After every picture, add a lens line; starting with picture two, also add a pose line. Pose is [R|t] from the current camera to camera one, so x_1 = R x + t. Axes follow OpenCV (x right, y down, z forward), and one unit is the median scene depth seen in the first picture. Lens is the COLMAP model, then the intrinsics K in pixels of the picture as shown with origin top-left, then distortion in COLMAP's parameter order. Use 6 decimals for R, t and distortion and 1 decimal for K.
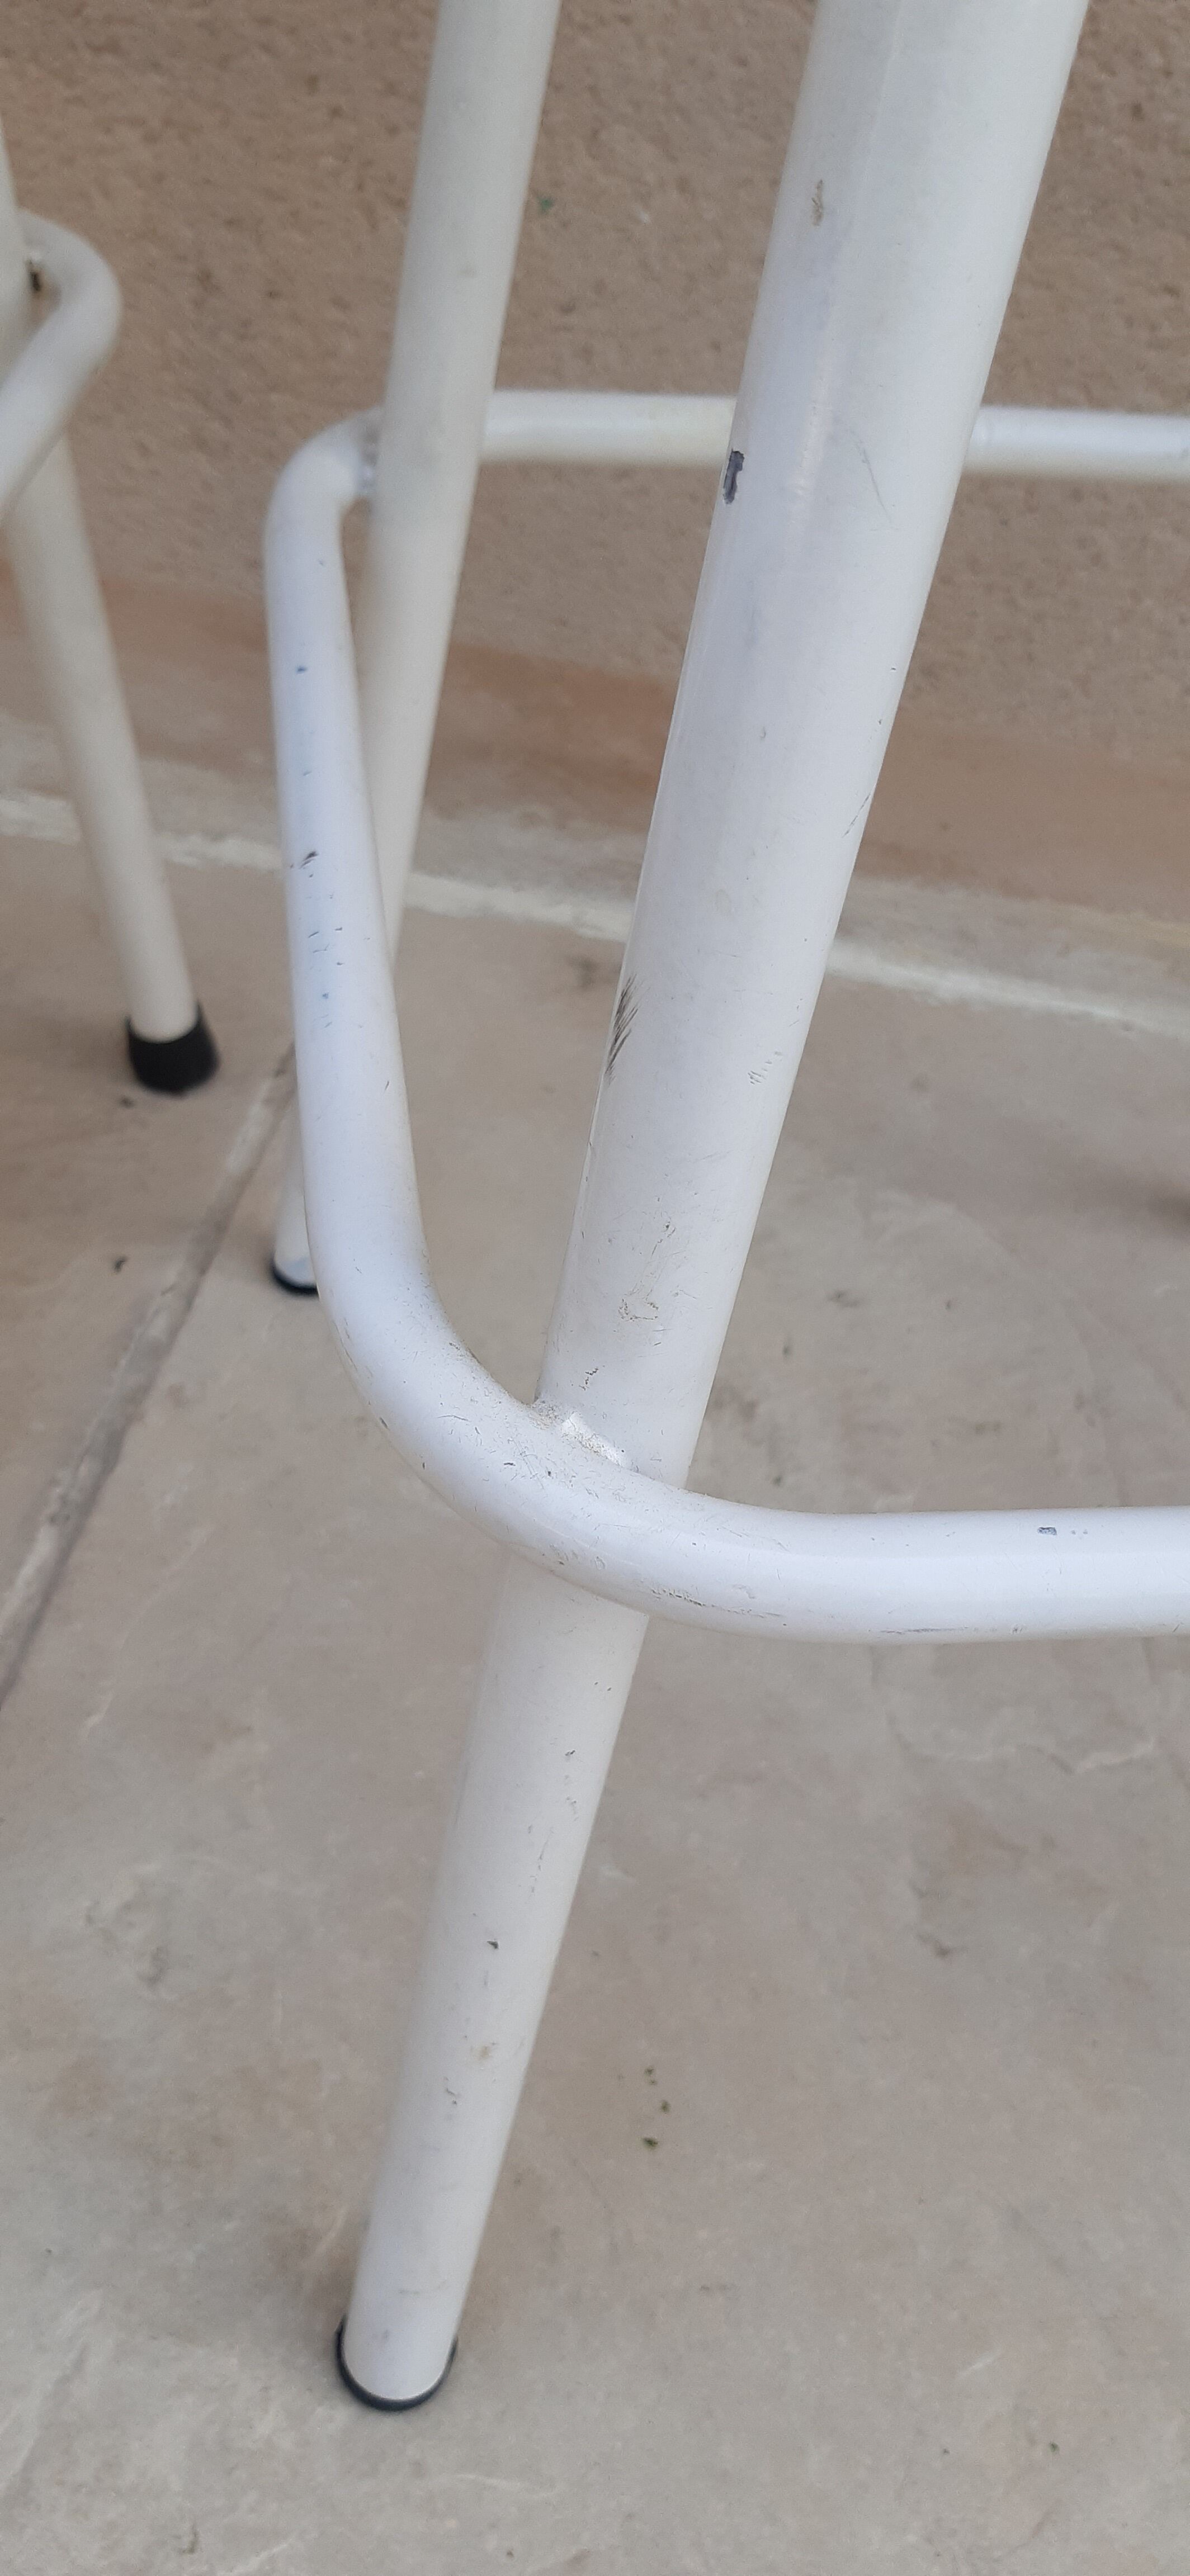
lens RADIAL K [[1970.4, 0, 648.3], [0, 1970.4, 1330.8], [0, 0, 1]] dist [0.047959, -0.131896]
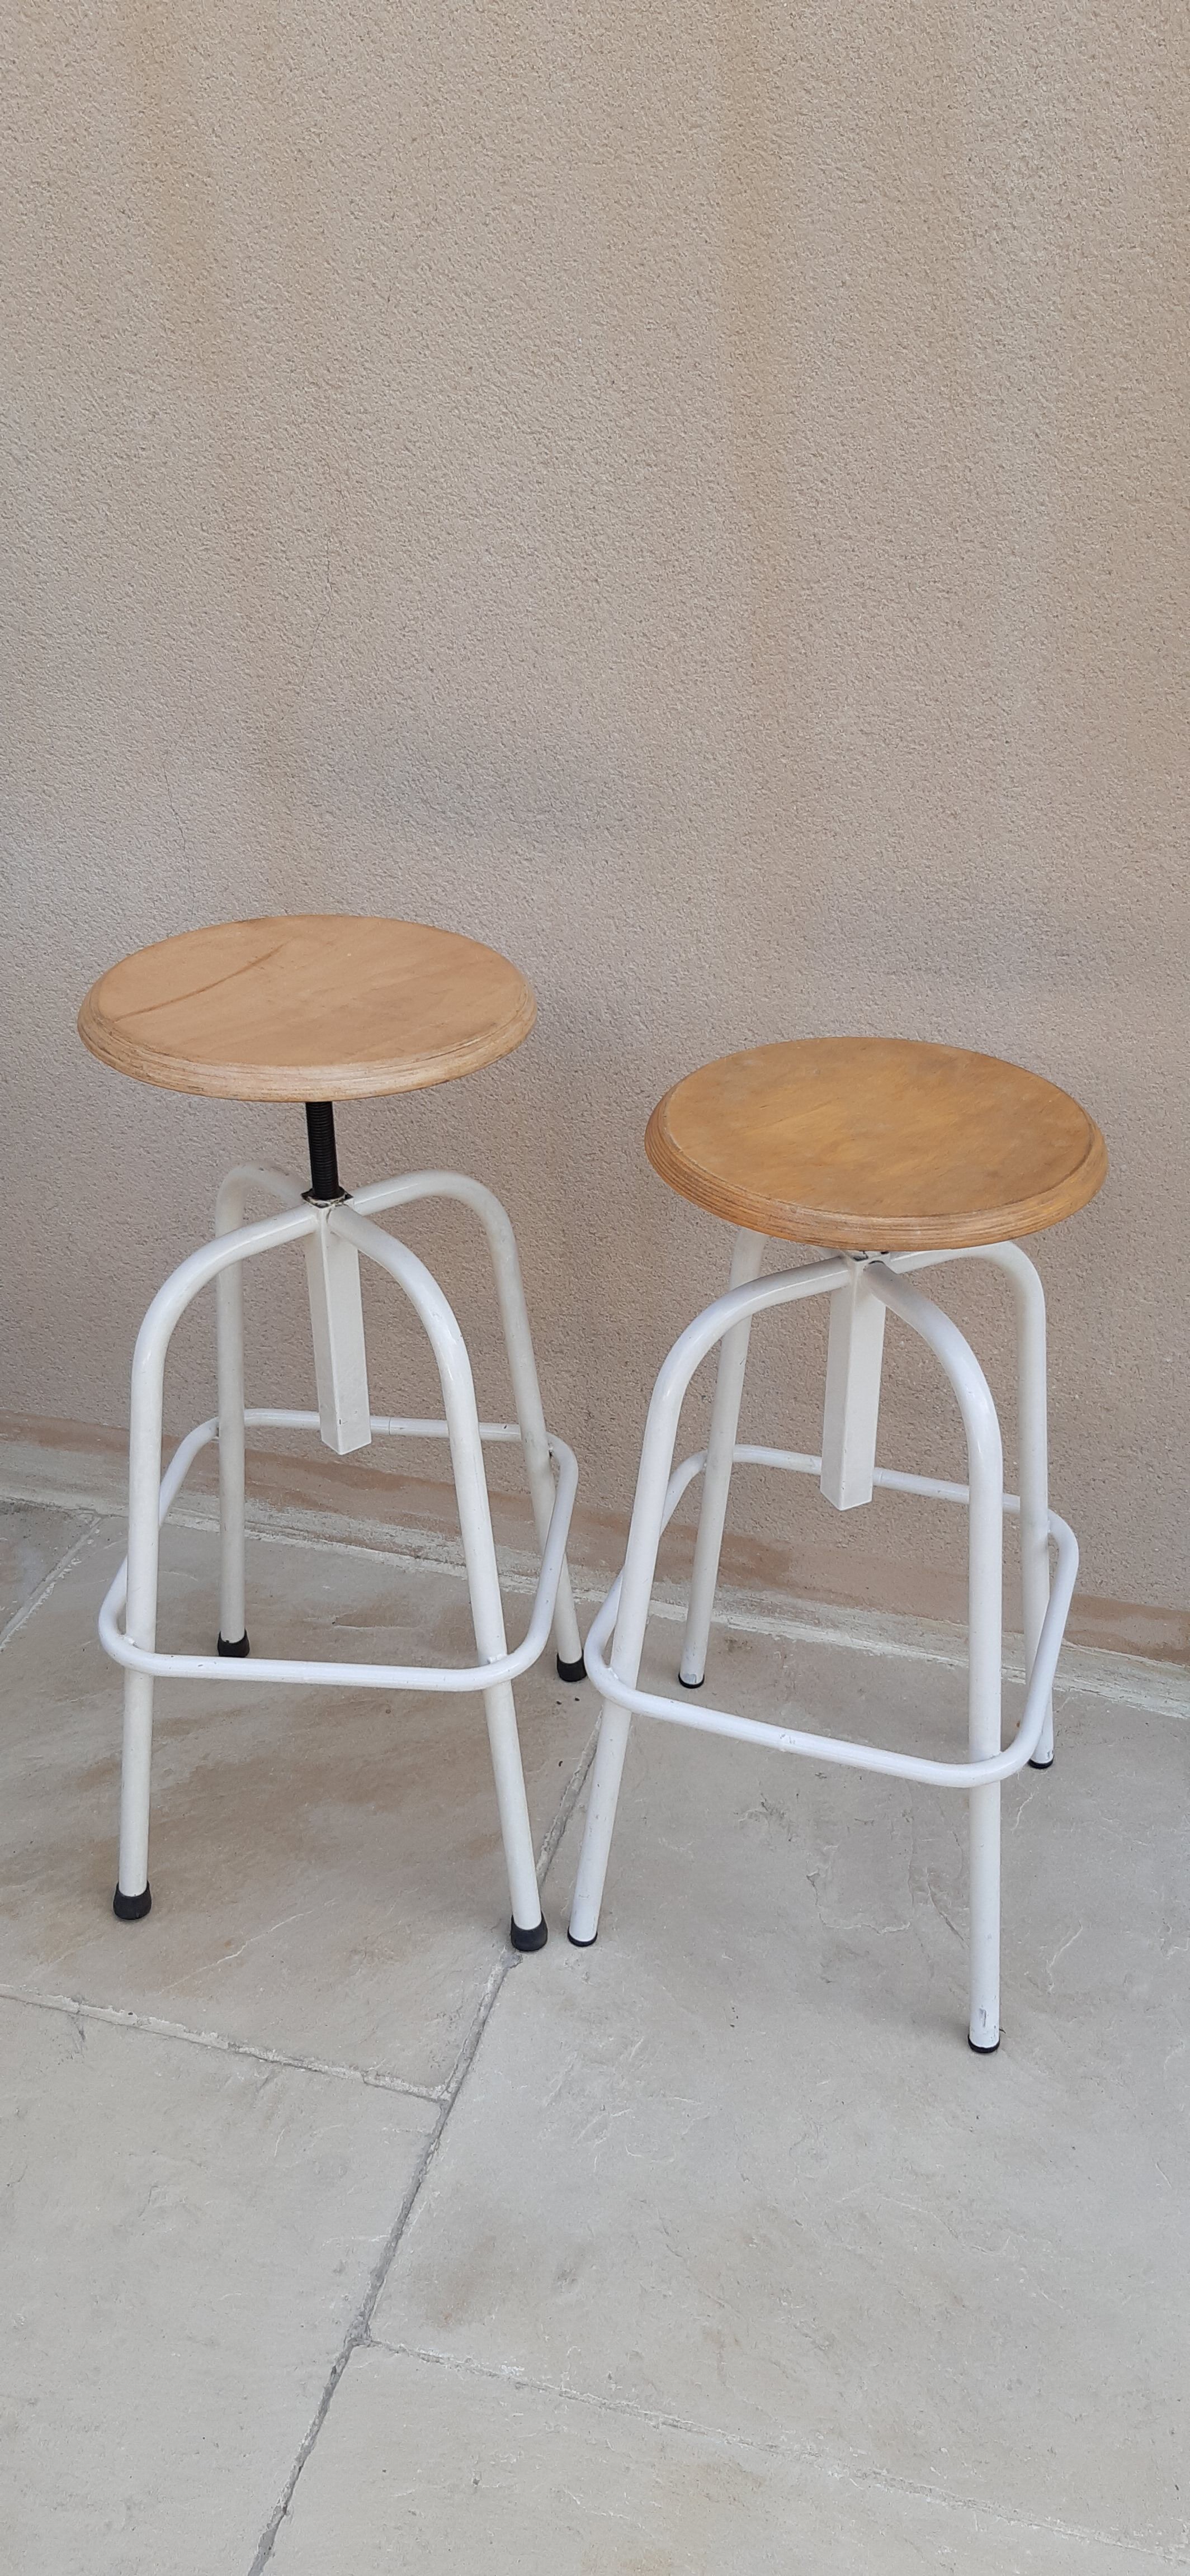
lens RADIAL K [[1970.4, 0, 612.9], [0, 1970.4, 1290.8], [0, 0, 1]] dist [0.047959, -0.131896]
pose [[0.988661, -0.043125, -0.143836, 0.257506], [0.001062, 0.959858, -0.280486, 0.114712], [0.150158, 0.277153, 0.949020, -1.965762]]
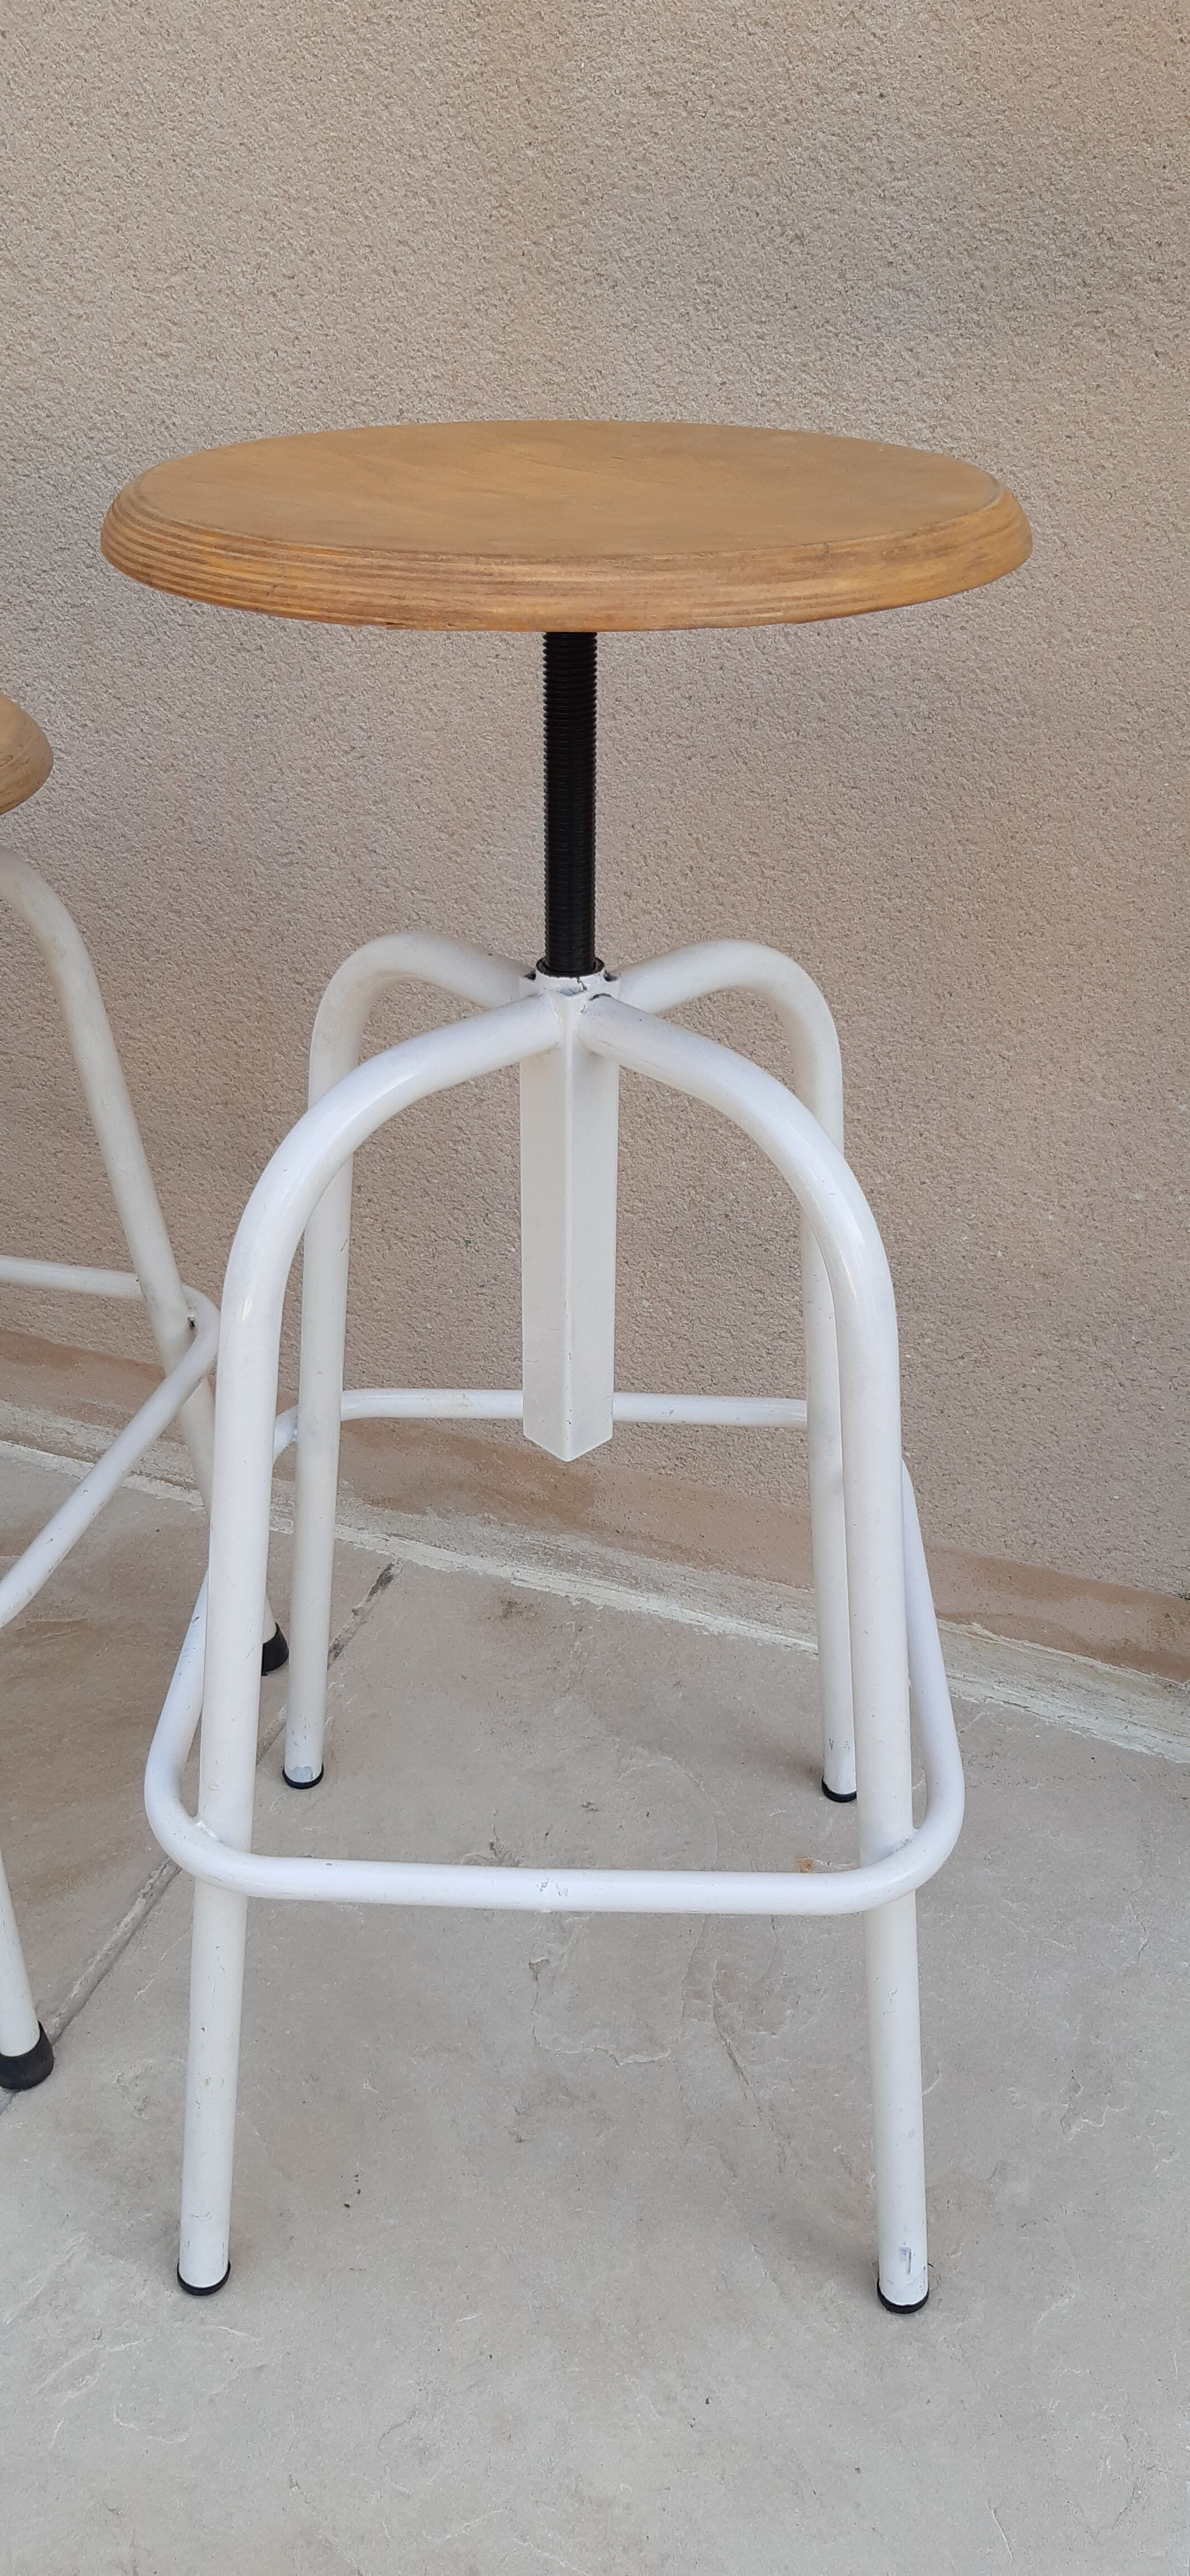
lens RADIAL K [[1970.4, 0, 640.6], [0, 1970.4, 1305.7], [0, 0, 1]] dist [0.047959, -0.131896]
pose [[0.982226, 0.009665, -0.187451, 0.523918], [-0.060421, 0.961798, -0.267010, 0.024538], [0.177709, 0.273590, 0.945287, -0.903473]]
